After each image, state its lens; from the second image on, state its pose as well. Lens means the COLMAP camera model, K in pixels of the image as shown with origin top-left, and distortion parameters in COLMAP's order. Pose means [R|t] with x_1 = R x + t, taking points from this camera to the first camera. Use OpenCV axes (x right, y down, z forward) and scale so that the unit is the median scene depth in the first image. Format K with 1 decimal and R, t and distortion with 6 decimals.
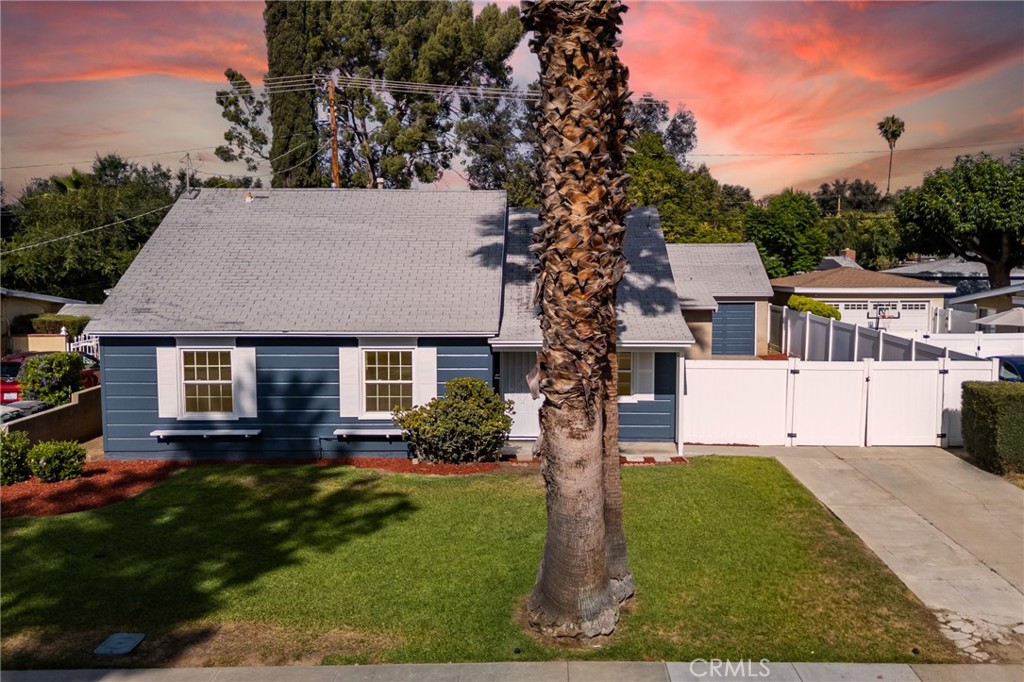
lens RADIAL K [[907.4, 0, 533.4], [0, 907.4, 342.5], [0, 0, 1]] dist [0.087105, -0.119301]
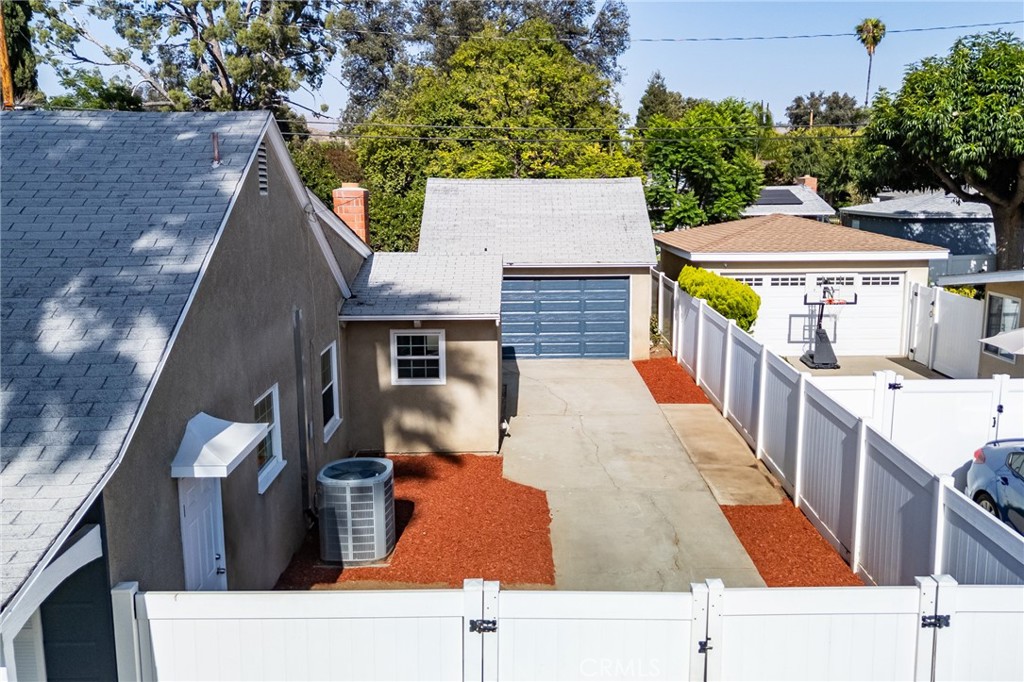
lens RADIAL K [[918.6, 0, 539.3], [0, 918.6, 341.7], [0, 0, 1]] dist [0.102085, -0.138094]
pose [[0.999505, -0.009162, 0.030112, 0.314057], [0.006646, 0.996560, 0.082604, -0.100091], [-0.030765, -0.082363, 0.996127, 0.720741]]
